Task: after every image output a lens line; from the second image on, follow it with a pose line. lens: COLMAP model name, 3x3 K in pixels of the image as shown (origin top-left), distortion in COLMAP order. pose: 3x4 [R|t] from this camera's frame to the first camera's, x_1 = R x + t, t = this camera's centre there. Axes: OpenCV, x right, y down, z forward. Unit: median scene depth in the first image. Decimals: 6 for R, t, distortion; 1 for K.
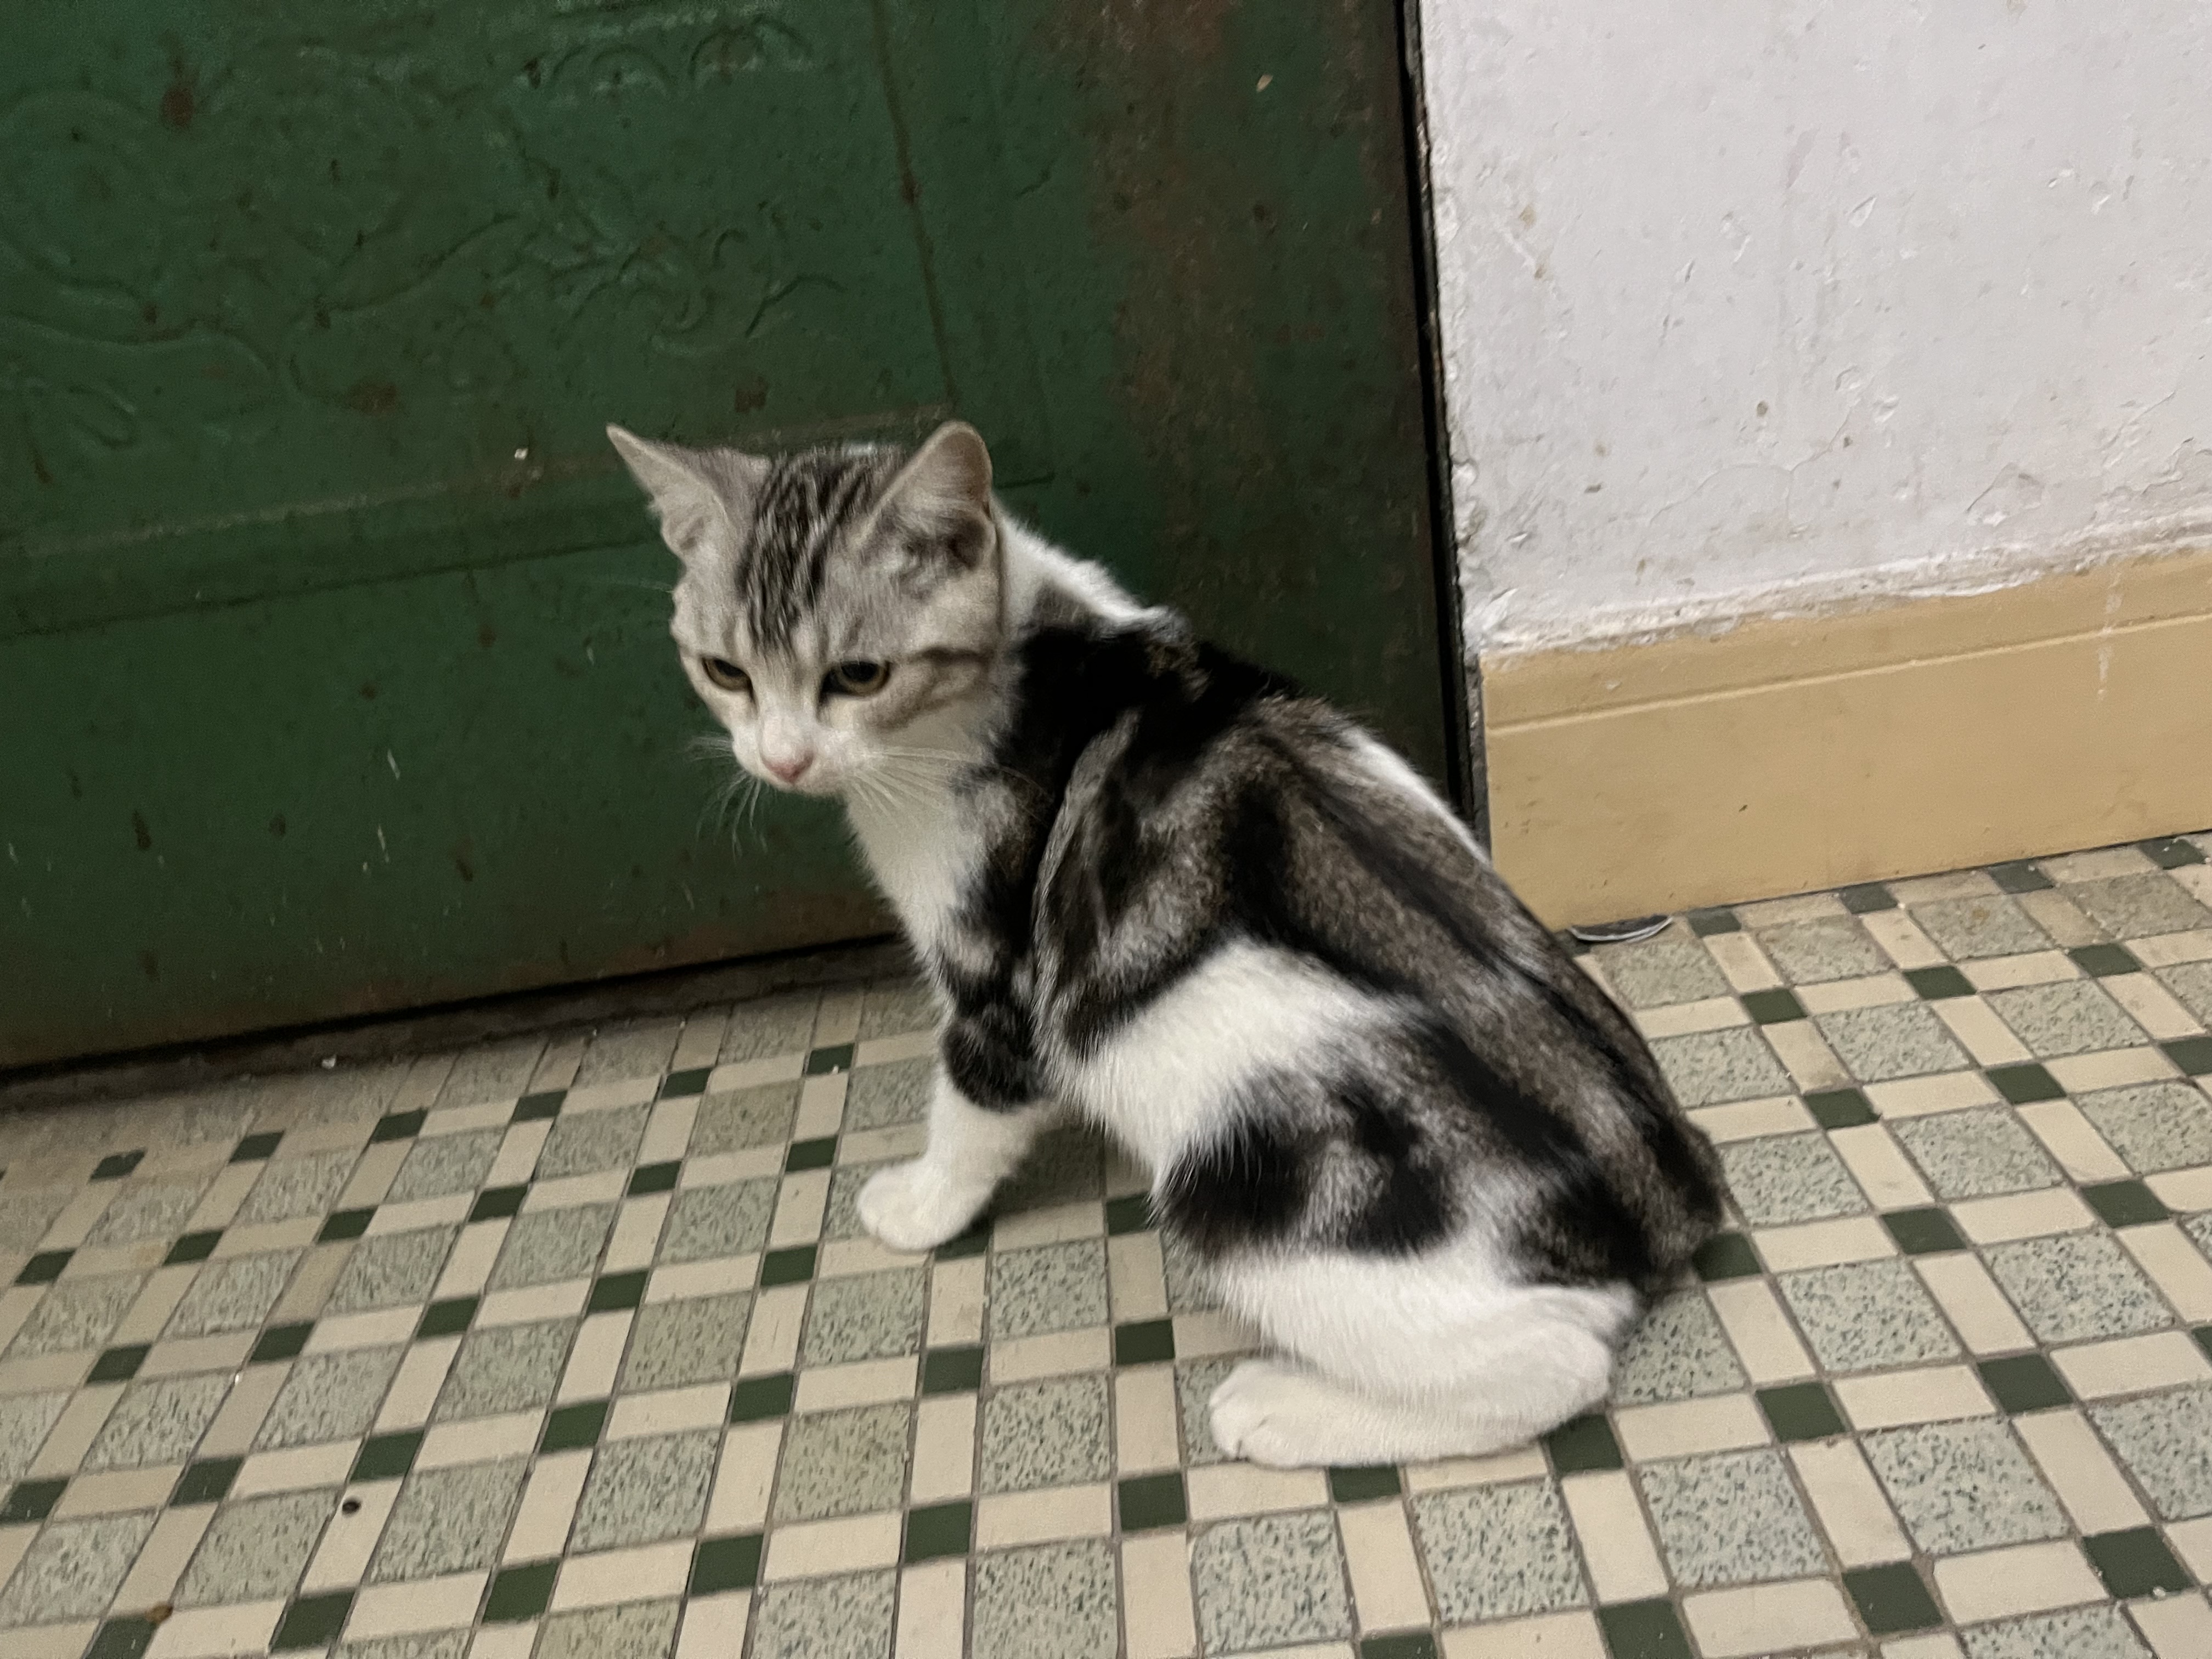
lens RADIAL K [[1702.0, 0, 1132.6], [0, 1702.0, 840.8], [0, 0, 1]] dist [0.042458, -0.070978]
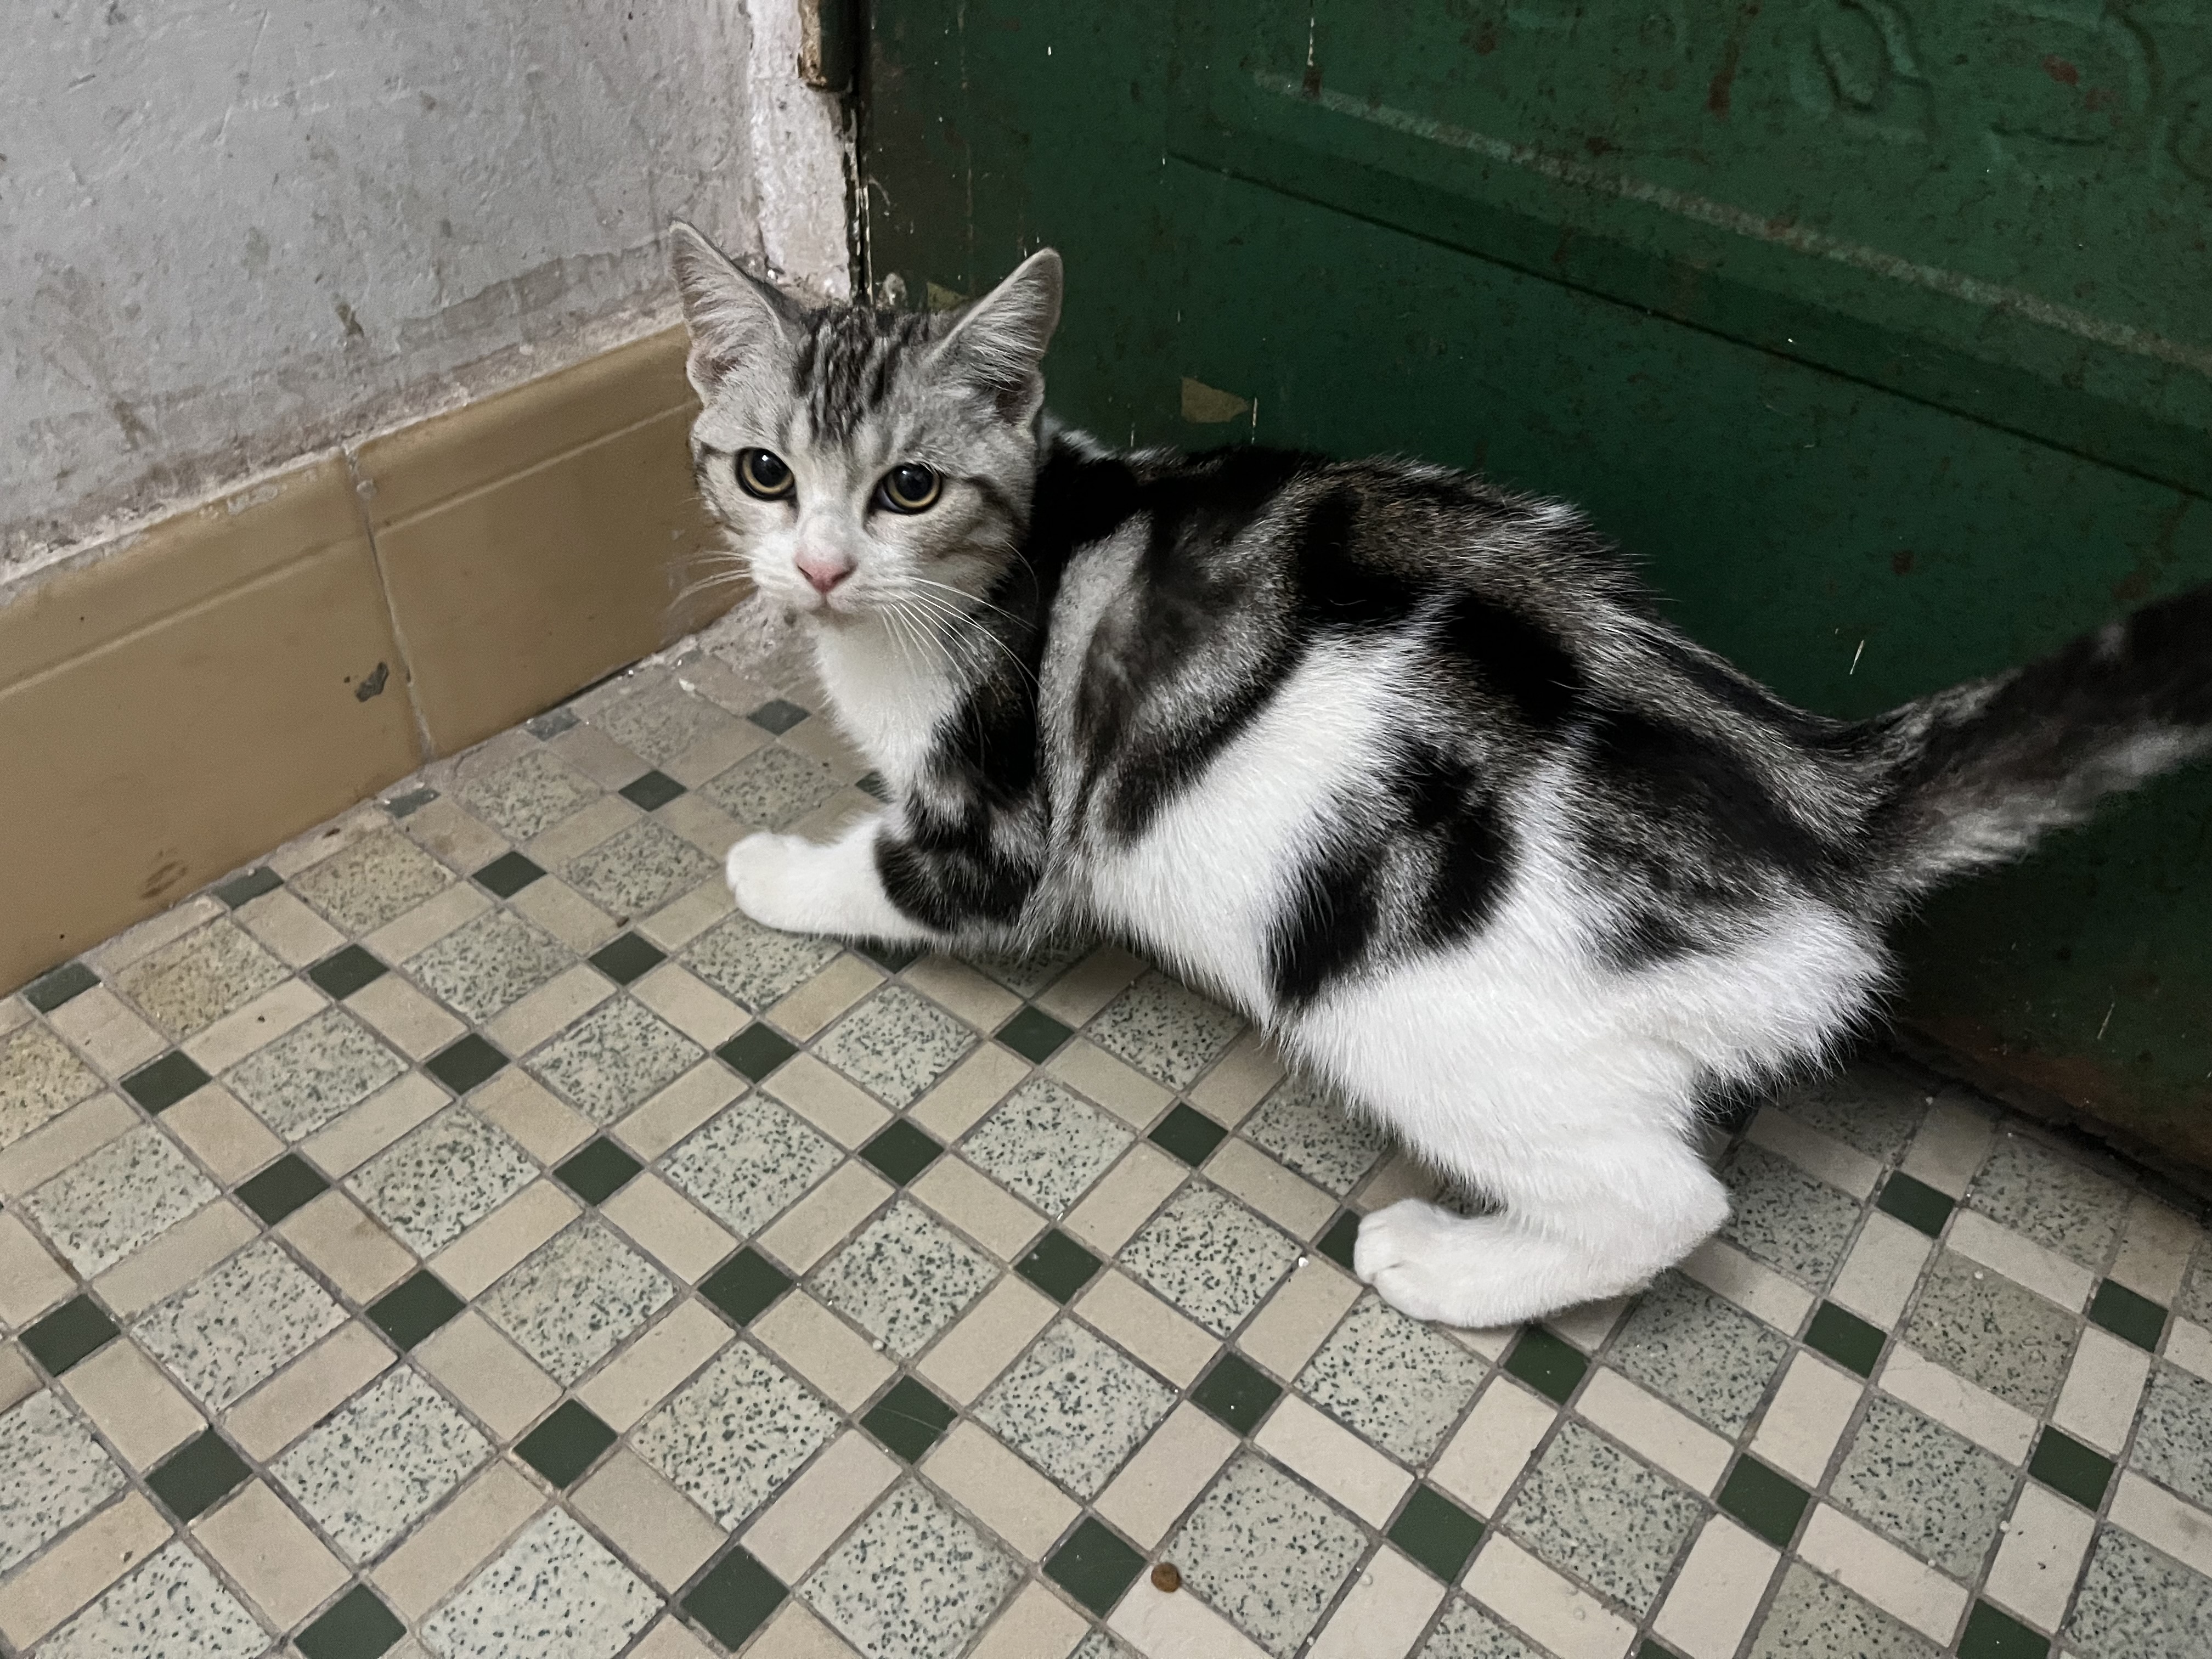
lens RADIAL K [[1702.0, 0, 1127.2], [0, 1702.0, 814.7], [0, 0, 1]] dist [0.042458, -0.070978]
pose [[0.749214, 0.557981, -0.356842, -0.423905], [-0.464115, 0.826657, 0.318175, -0.086778], [0.472522, -0.072766, 0.878310, 0.264198]]
